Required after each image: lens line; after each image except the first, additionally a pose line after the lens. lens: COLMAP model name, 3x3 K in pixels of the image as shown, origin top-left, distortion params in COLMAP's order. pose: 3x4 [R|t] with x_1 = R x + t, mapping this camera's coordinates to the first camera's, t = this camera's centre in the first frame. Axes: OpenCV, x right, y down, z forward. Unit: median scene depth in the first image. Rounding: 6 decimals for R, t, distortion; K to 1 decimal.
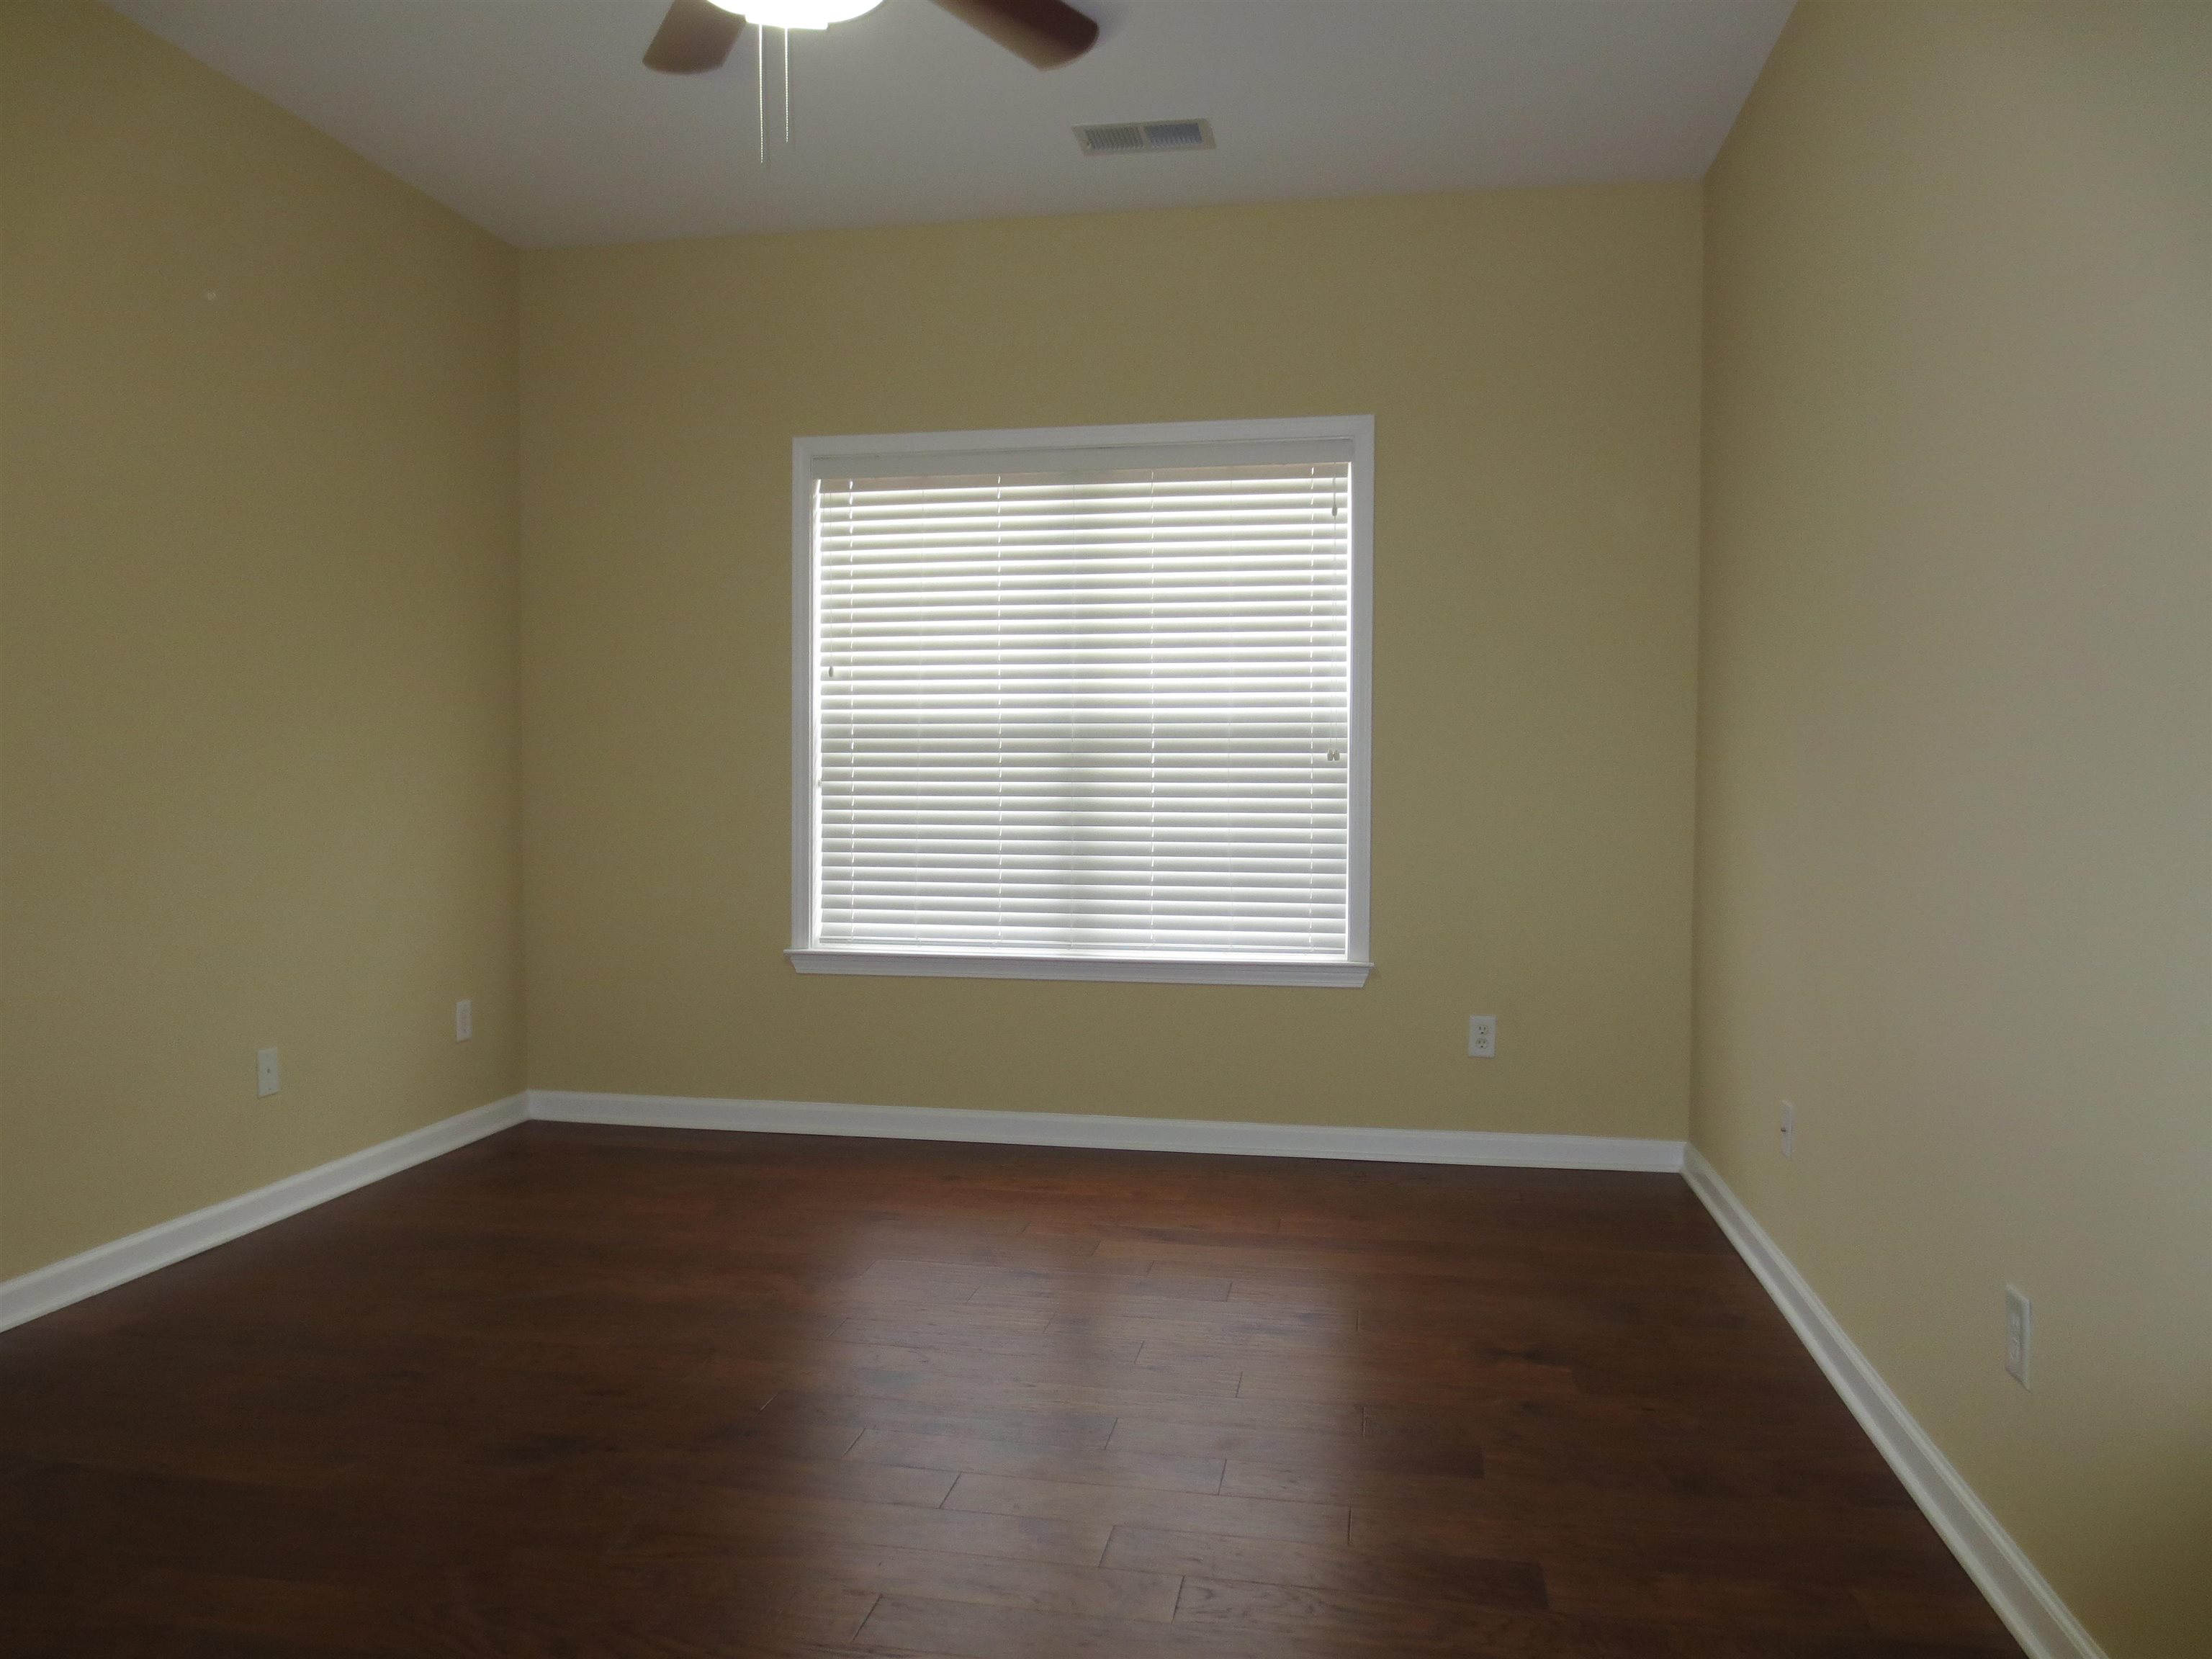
lens RADIAL K [[1573.7, 0, 1112.5], [0, 1573.7, 820.3], [0, 0, 1]] dist [-0.021186, 0.006108]
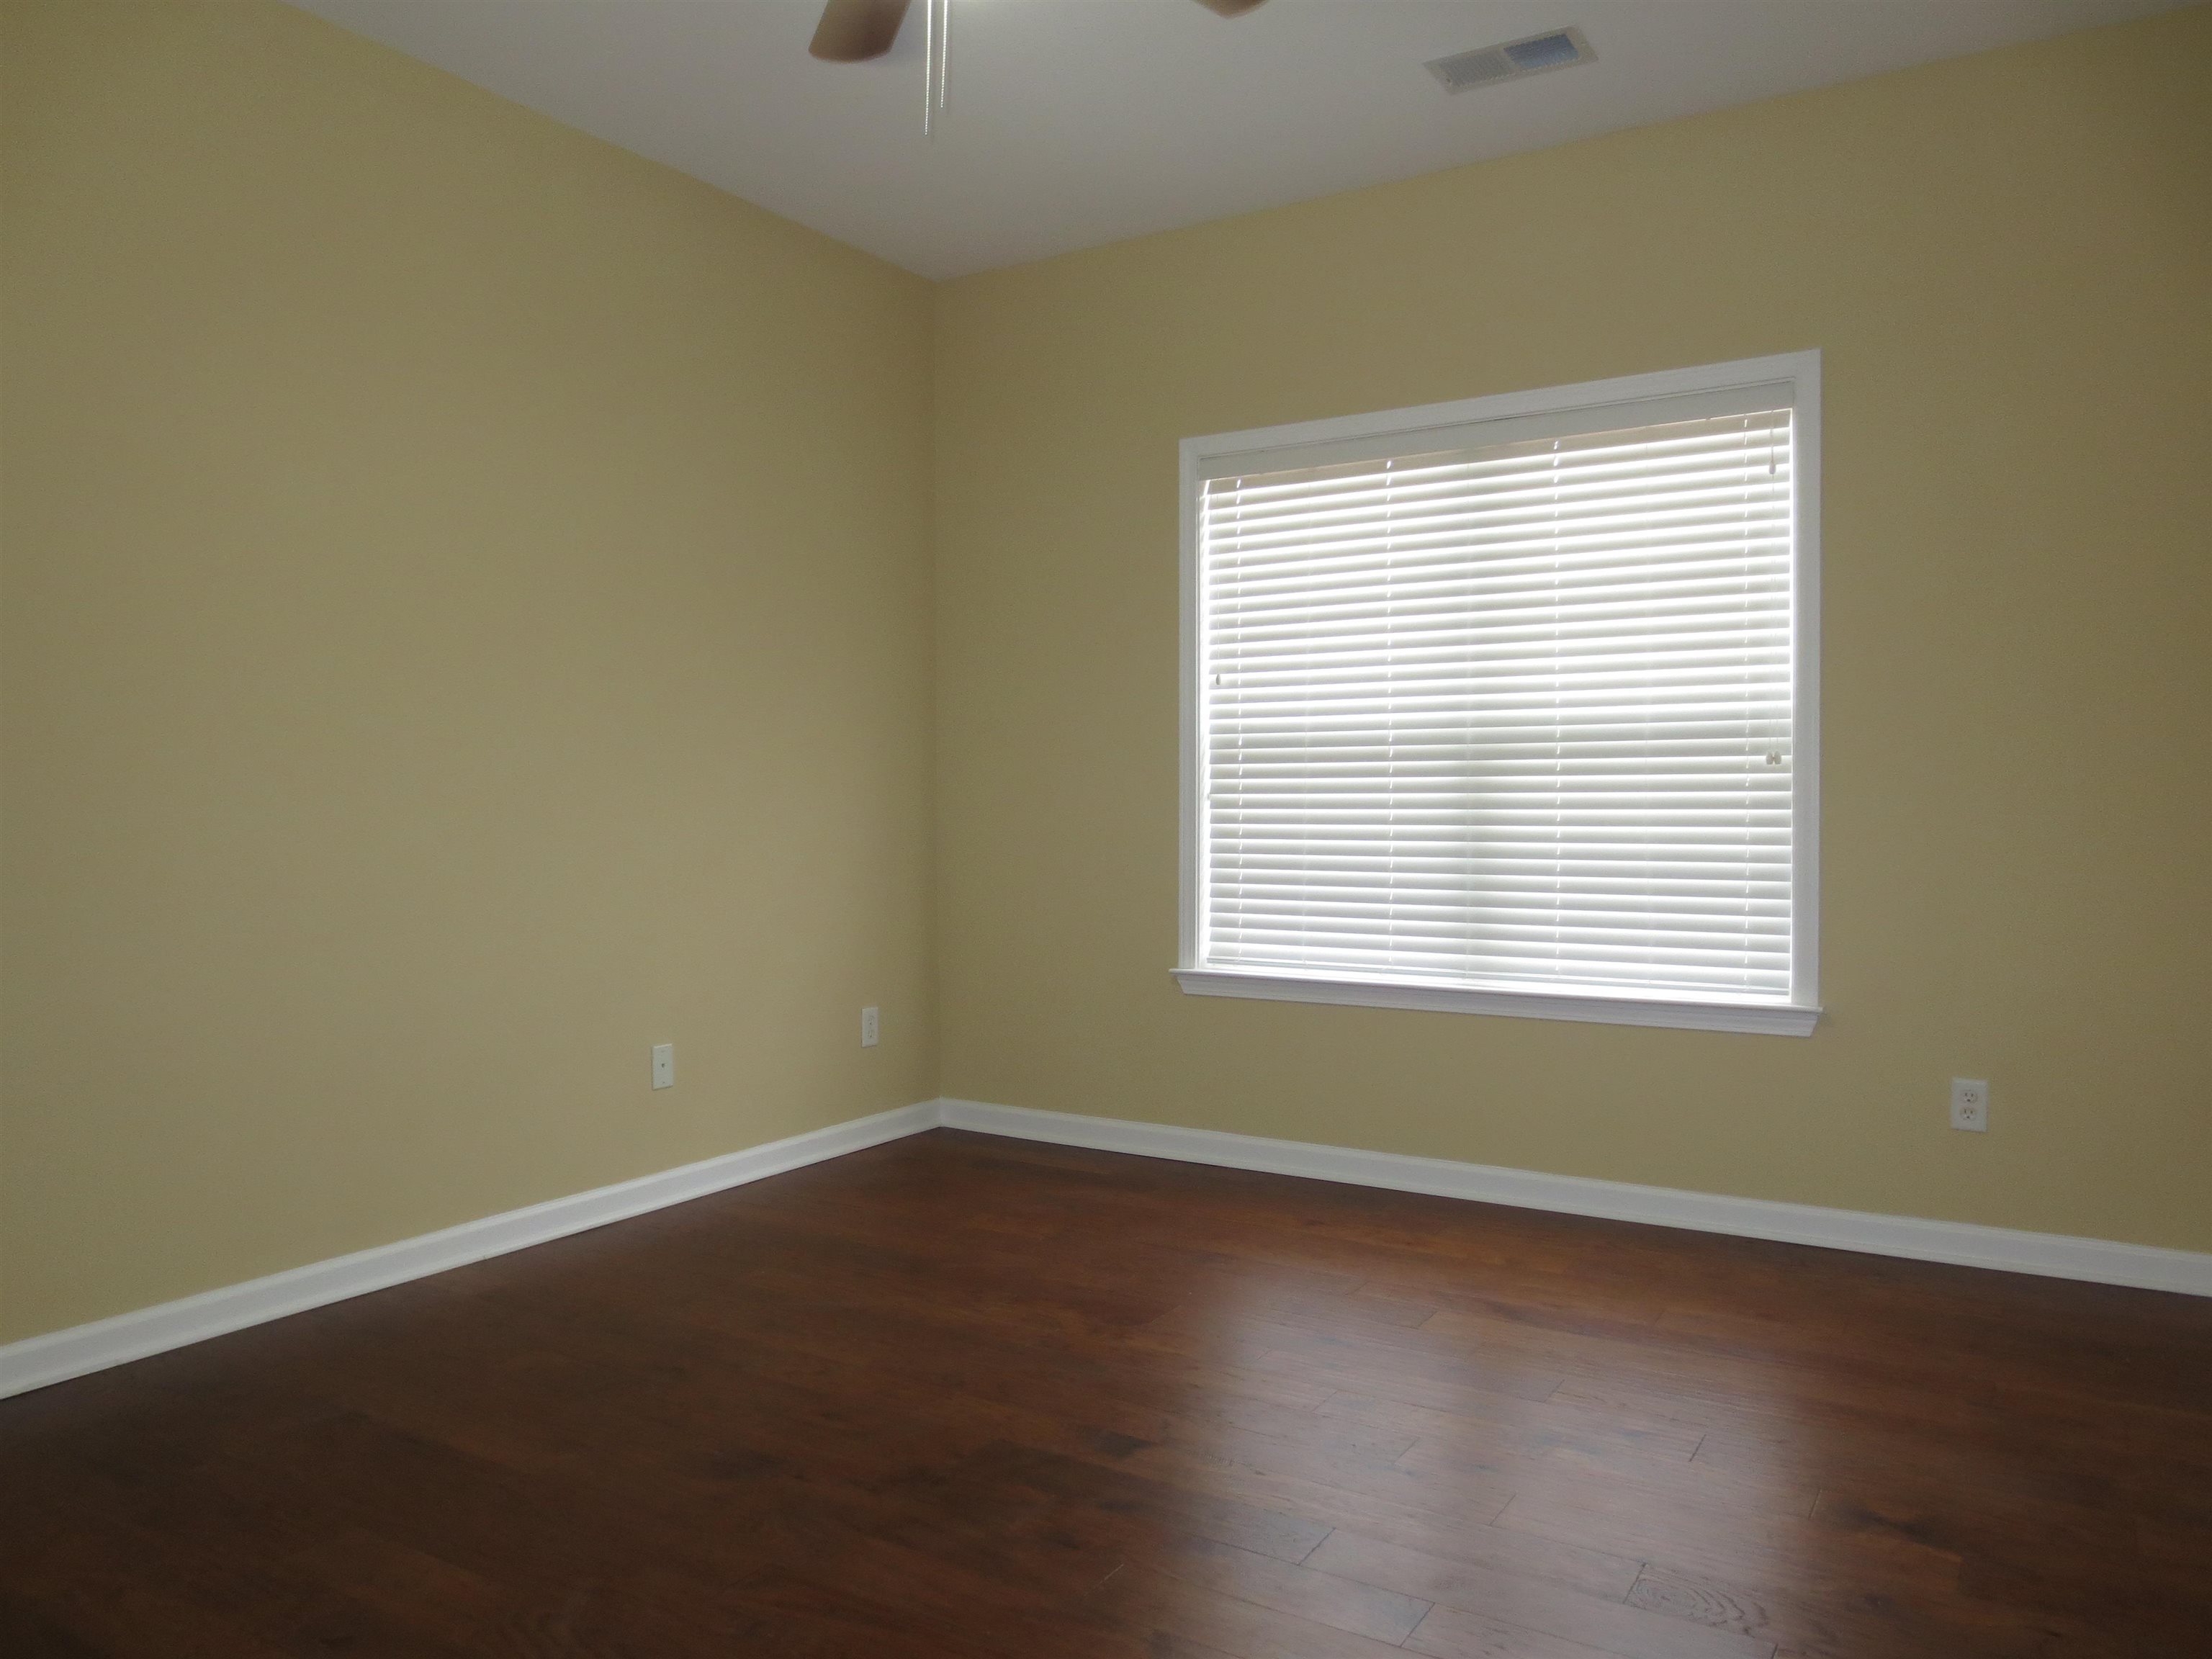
lens RADIAL K [[1573.7, 0, 1112.5], [0, 1573.7, 820.3], [0, 0, 1]] dist [-0.021186, 0.006108]
pose [[0.929338, -0.001732, -0.369225, 0.117258], [-0.003036, 0.999919, -0.012332, 0.003113], [0.369217, 0.012581, 0.929258, 0.088674]]
